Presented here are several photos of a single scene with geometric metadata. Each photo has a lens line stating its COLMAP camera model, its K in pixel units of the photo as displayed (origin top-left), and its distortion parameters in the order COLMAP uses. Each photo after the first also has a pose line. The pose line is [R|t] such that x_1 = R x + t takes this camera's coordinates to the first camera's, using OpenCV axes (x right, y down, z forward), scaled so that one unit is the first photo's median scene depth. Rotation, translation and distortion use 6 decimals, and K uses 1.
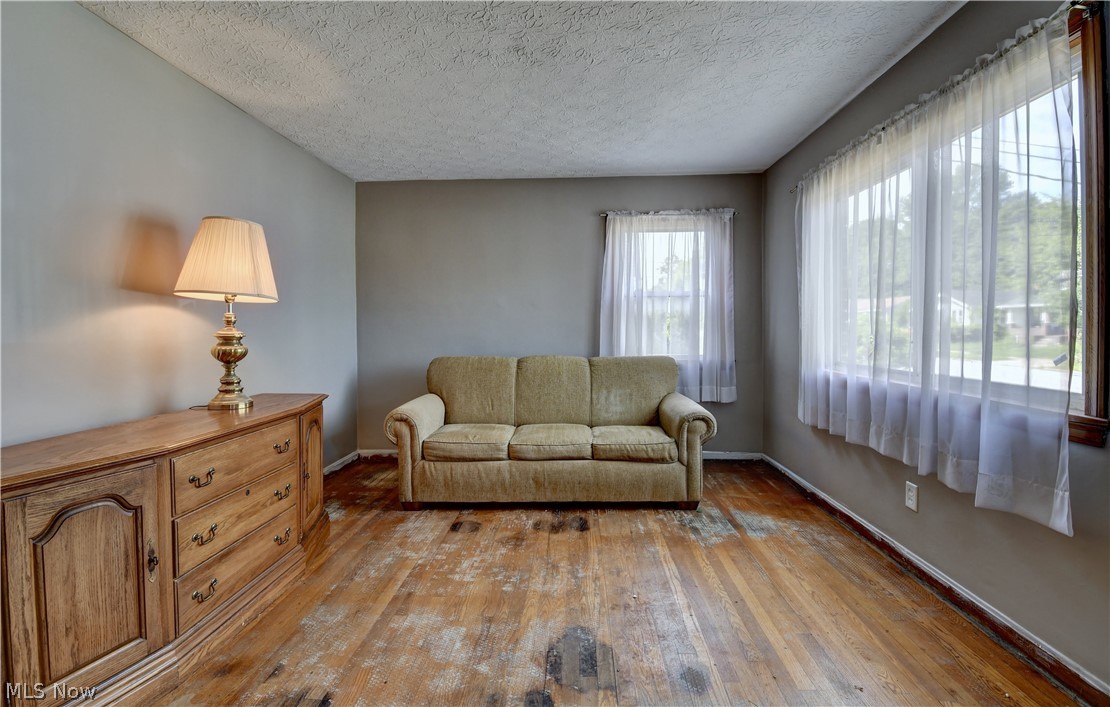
lens RADIAL K [[482.9, 0, 556.2], [0, 482.9, 334.3], [0, 0, 1]] dist [0.016476, -0.024389]
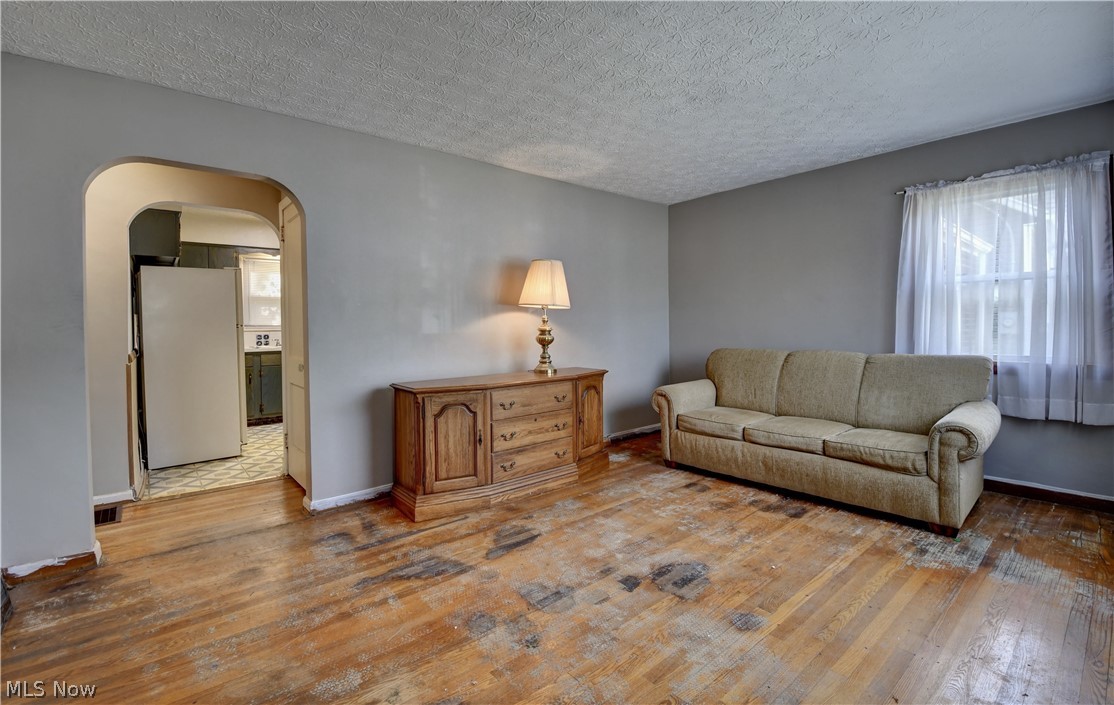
lens RADIAL K [[487.2, 0, 557.7], [0, 487.2, 330.5], [0, 0, 1]] dist [0.001138, -0.014729]
pose [[0.673640, 0.006042, -0.739035, 0.498382], [-0.000042, 0.999967, 0.008137, -0.005364], [0.739060, -0.005451, 0.673618, -0.082018]]
